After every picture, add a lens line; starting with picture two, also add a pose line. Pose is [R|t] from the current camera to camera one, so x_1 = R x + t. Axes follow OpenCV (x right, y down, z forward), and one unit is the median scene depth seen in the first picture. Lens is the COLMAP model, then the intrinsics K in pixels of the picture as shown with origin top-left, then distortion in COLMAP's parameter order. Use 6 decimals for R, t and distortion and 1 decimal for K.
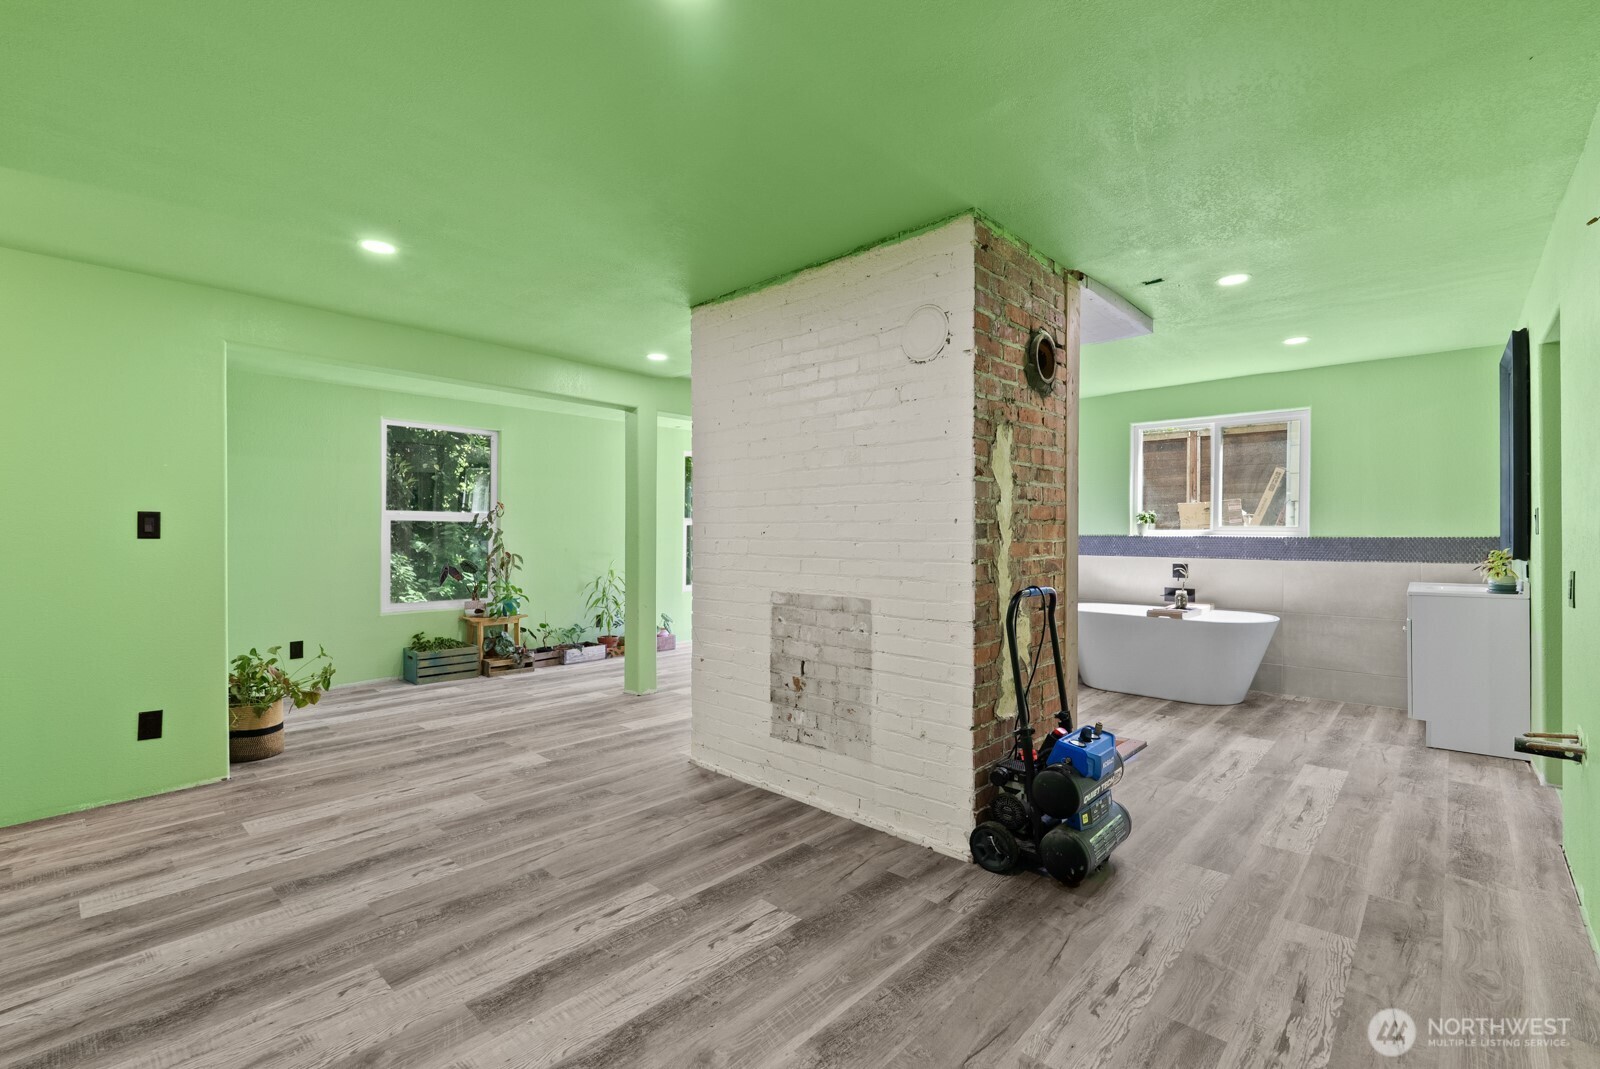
lens RADIAL K [[708.8, 0, 803.6], [0, 708.8, 532.2], [0, 0, 1]] dist [-0.008262, 0.001101]
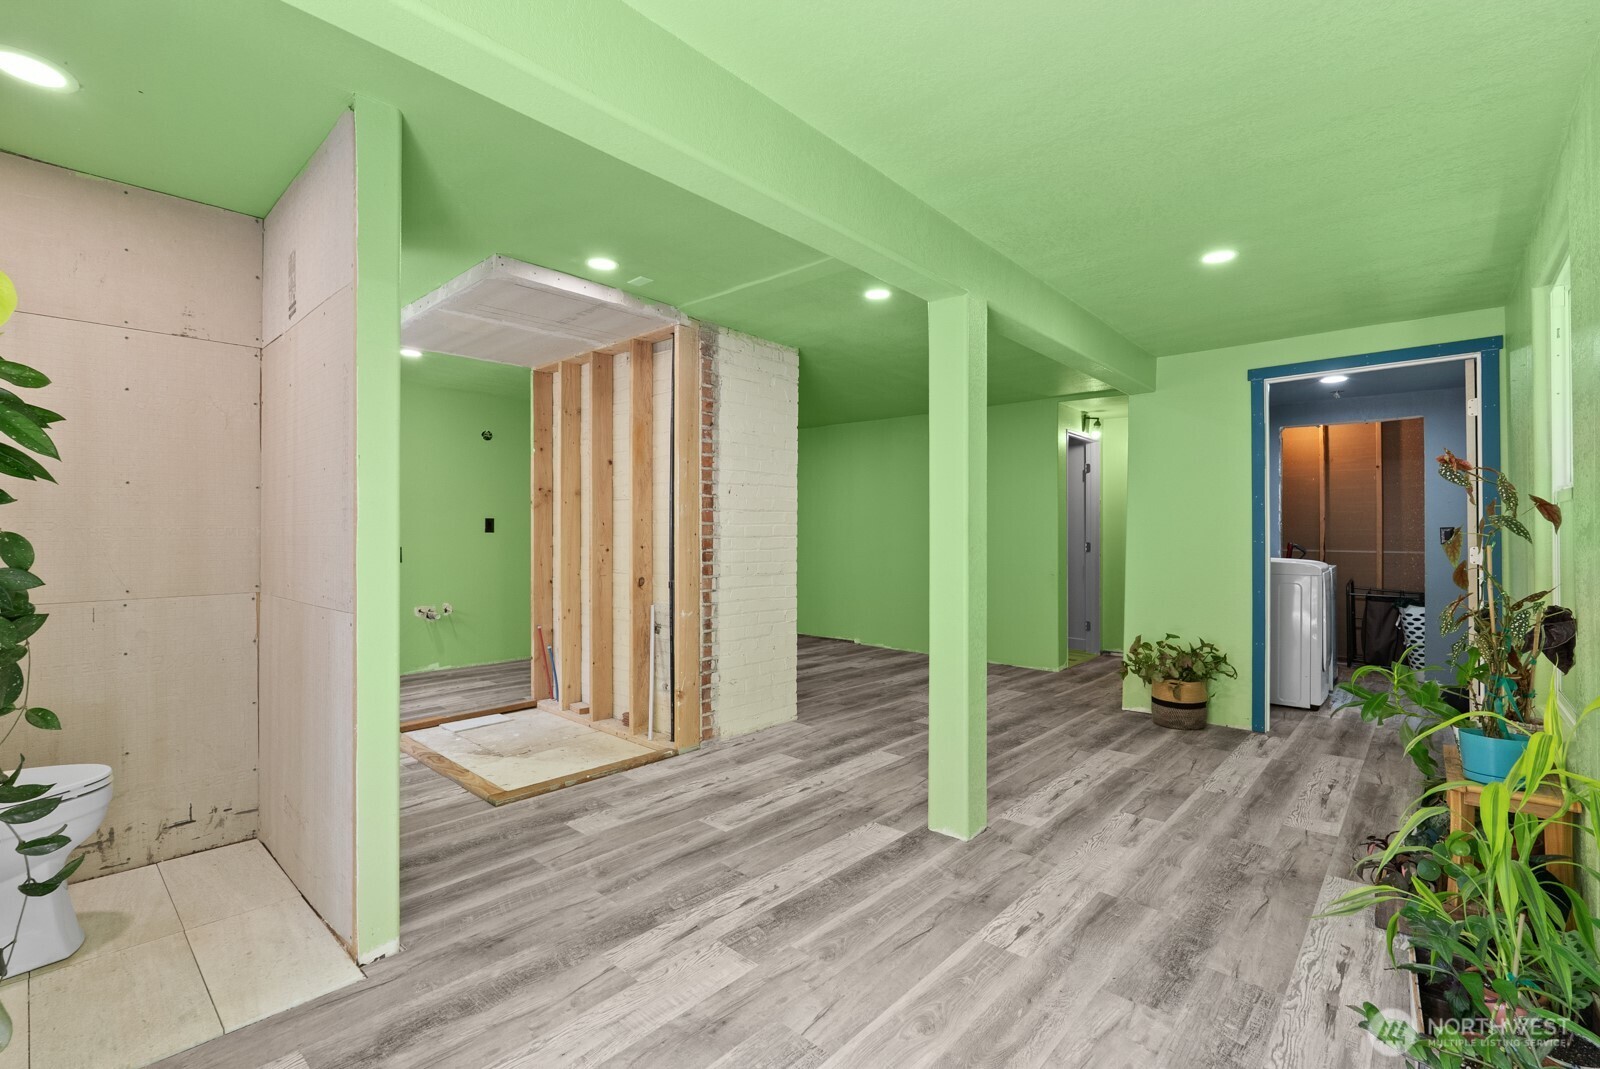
lens RADIAL K [[708.8, 0, 809.7], [0, 708.8, 536.0], [0, 0, 1]] dist [-0.008262, 0.001101]
pose [[-0.999820, -0.004626, -0.018383, -0.183129], [-0.004596, 0.999988, -0.001697, 0.011790], [0.018390, -0.001612, -0.999830, 2.595881]]
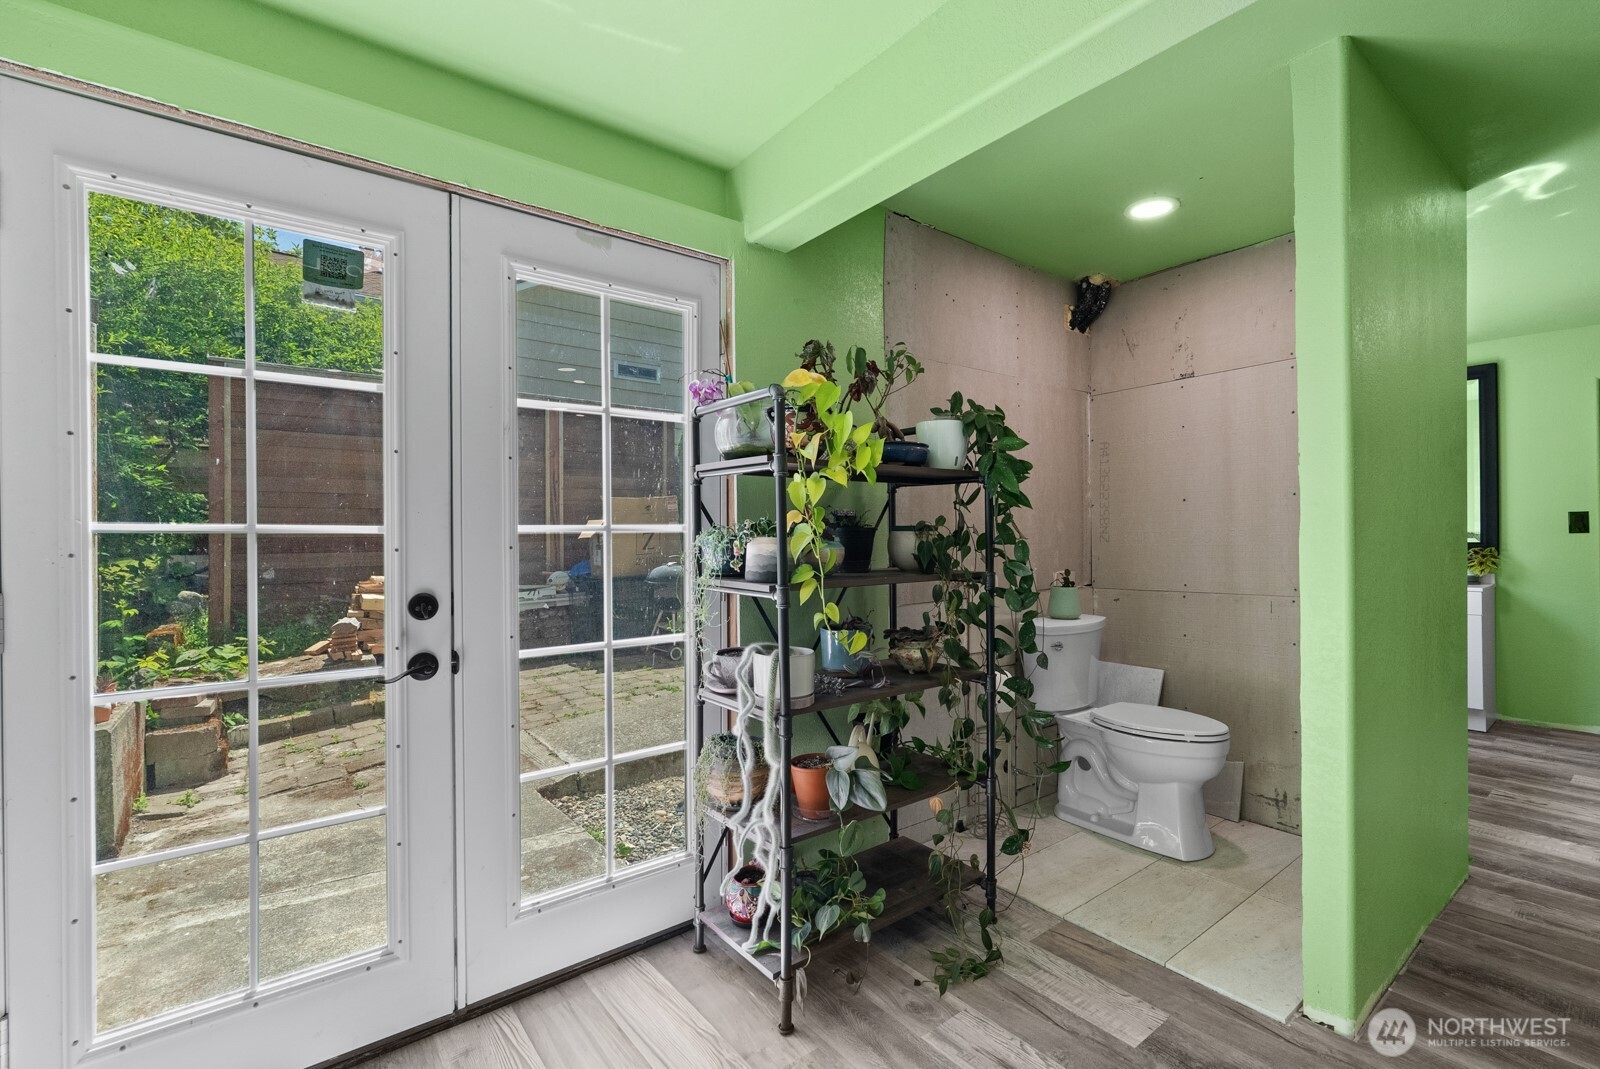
lens RADIAL K [[708.8, 0, 808.3], [0, 708.8, 533.9], [0, 0, 1]] dist [-0.008262, 0.001101]
pose [[0.163741, 0.003199, 0.986498, -0.408576], [0.004842, 0.999980, -0.004046, 0.008453], [-0.986491, 0.005439, 0.163723, 2.277326]]
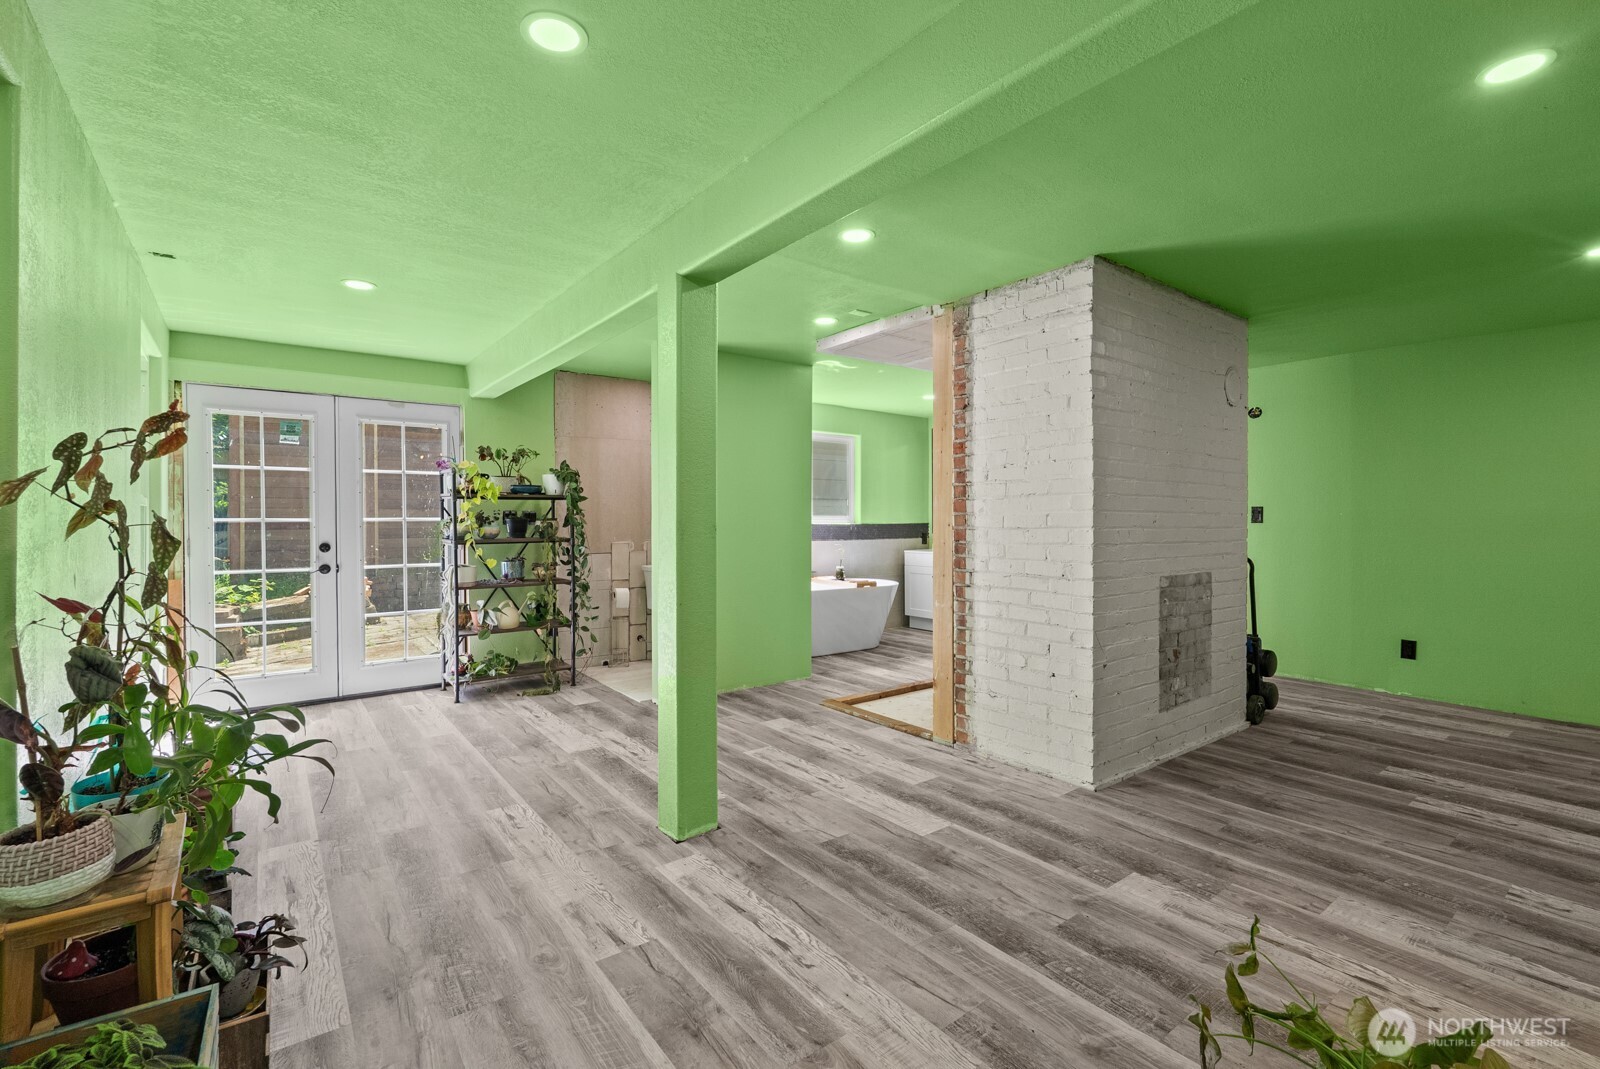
lens RADIAL K [[708.8, 0, 801.5], [0, 708.8, 532.7], [0, 0, 1]] dist [-0.008262, 0.001101]
pose [[0.170356, -0.016207, 0.985249, -1.228243], [-0.002369, 0.999855, 0.016857, 0.001023], [-0.985380, -0.005206, 0.170293, 1.405138]]
